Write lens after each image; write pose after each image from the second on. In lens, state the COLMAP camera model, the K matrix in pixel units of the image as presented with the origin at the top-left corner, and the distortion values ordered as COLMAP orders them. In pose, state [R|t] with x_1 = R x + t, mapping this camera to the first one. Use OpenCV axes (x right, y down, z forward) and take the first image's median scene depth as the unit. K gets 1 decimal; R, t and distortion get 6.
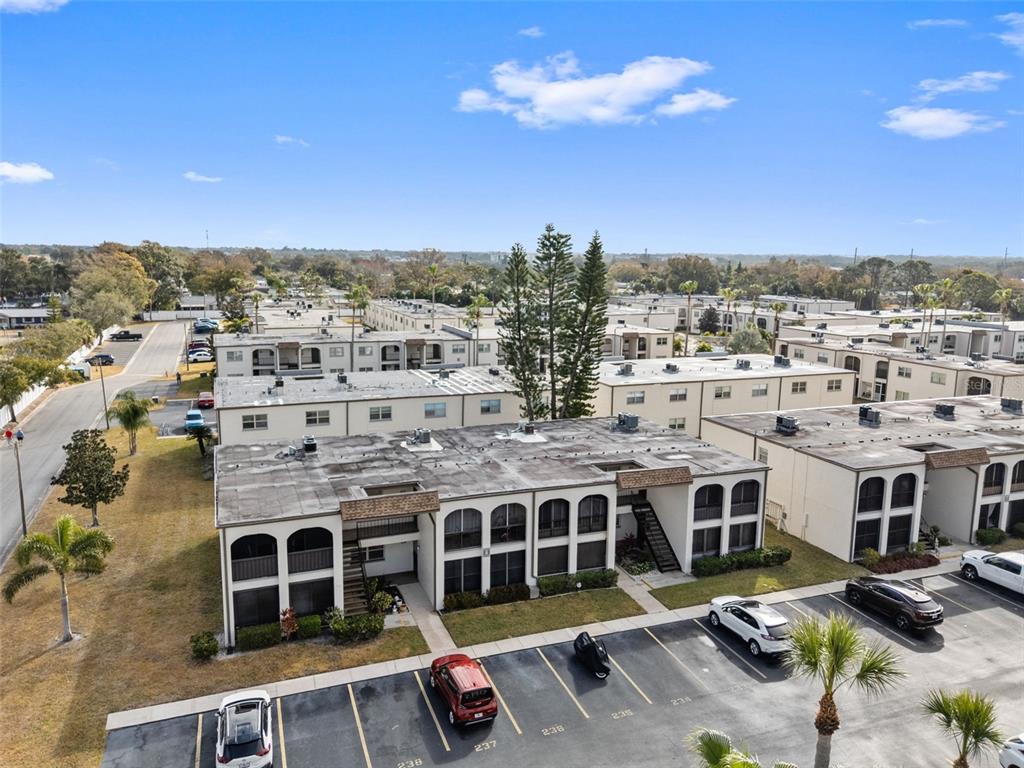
lens RADIAL K [[760.3, 0, 510.6], [0, 760.3, 378.0], [0, 0, 1]] dist [0.058802, -0.026619]
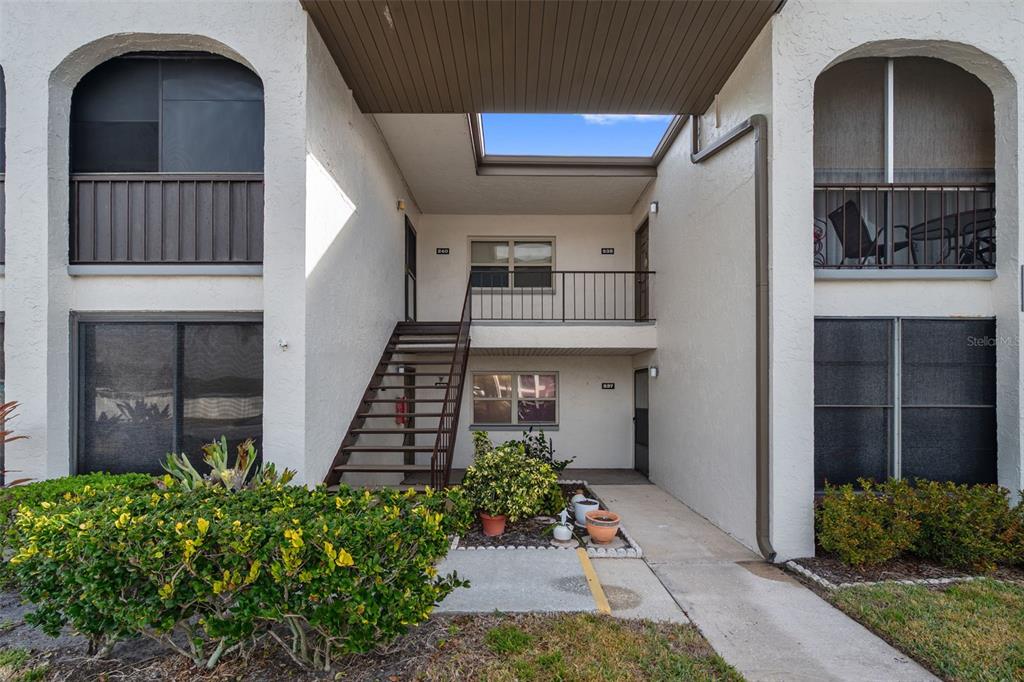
lens RADIAL K [[437.9, 0, 517.7], [0, 437.9, 394.6], [0, 0, 1]] dist [-0.001639, 0.000343]
pose [[0.940573, -0.010768, -0.339422, -0.109206], [-0.050223, 0.984096, -0.170392, 0.258404], [0.335859, 0.177313, 0.925072, 0.789187]]
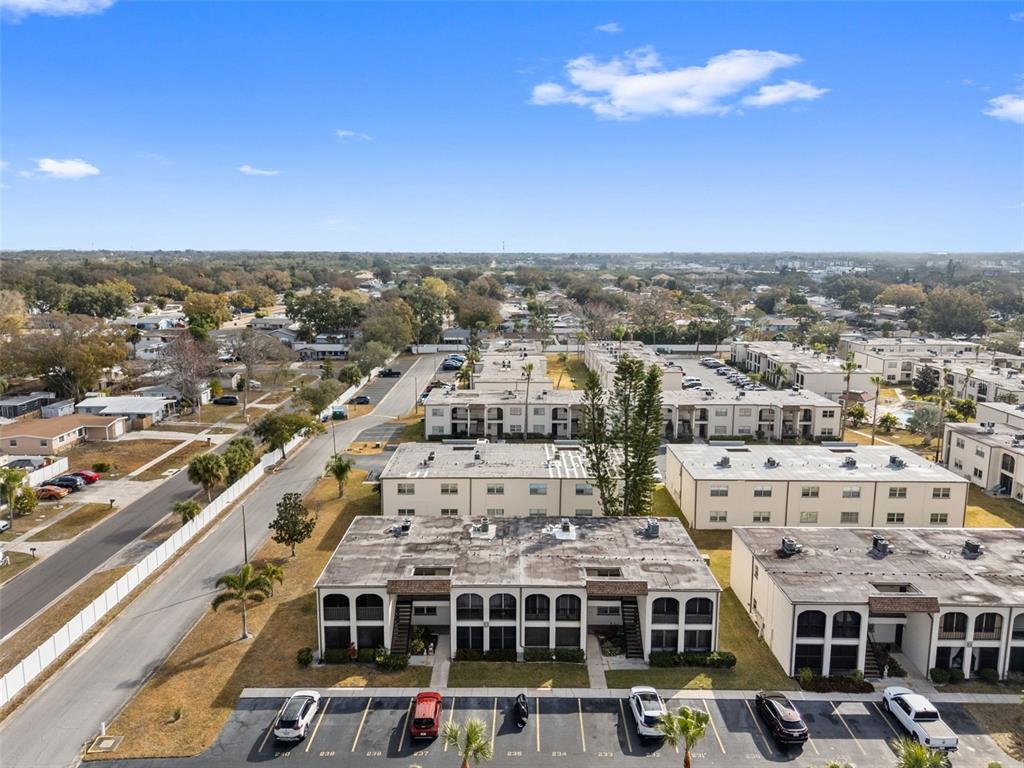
lens RADIAL K [[760.3, 0, 515.3], [0, 760.3, 385.0], [0, 0, 1]] dist [0.058802, -0.026619]
pose [[0.932526, 0.054633, -0.356945, 0.475283], [-0.050597, 0.998506, 0.020643, -0.240235], [0.357539, -0.001190, 0.933897, -0.316046]]
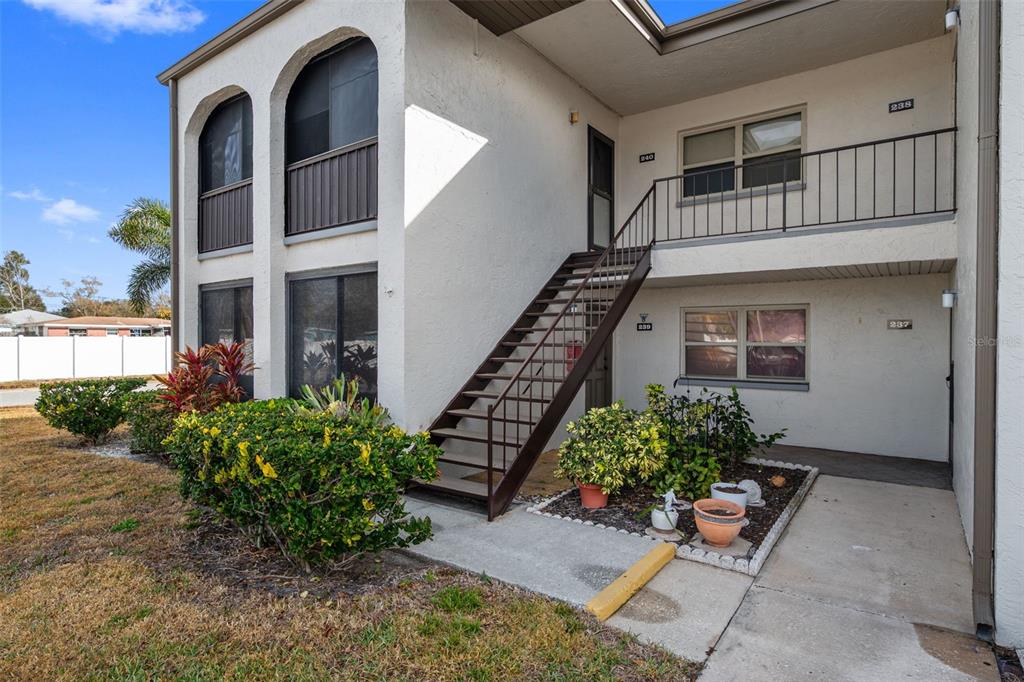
lens RADIAL K [[559.7, 0, 513.0], [0, 559.7, 343.7], [0, 0, 1]] dist [0.003673, -0.001043]
pose [[0.548989, -0.000497, -0.835830, -0.063732], [-0.143323, 0.985133, -0.094723, 0.254425], [0.823450, 0.171795, 0.540756, 0.813191]]
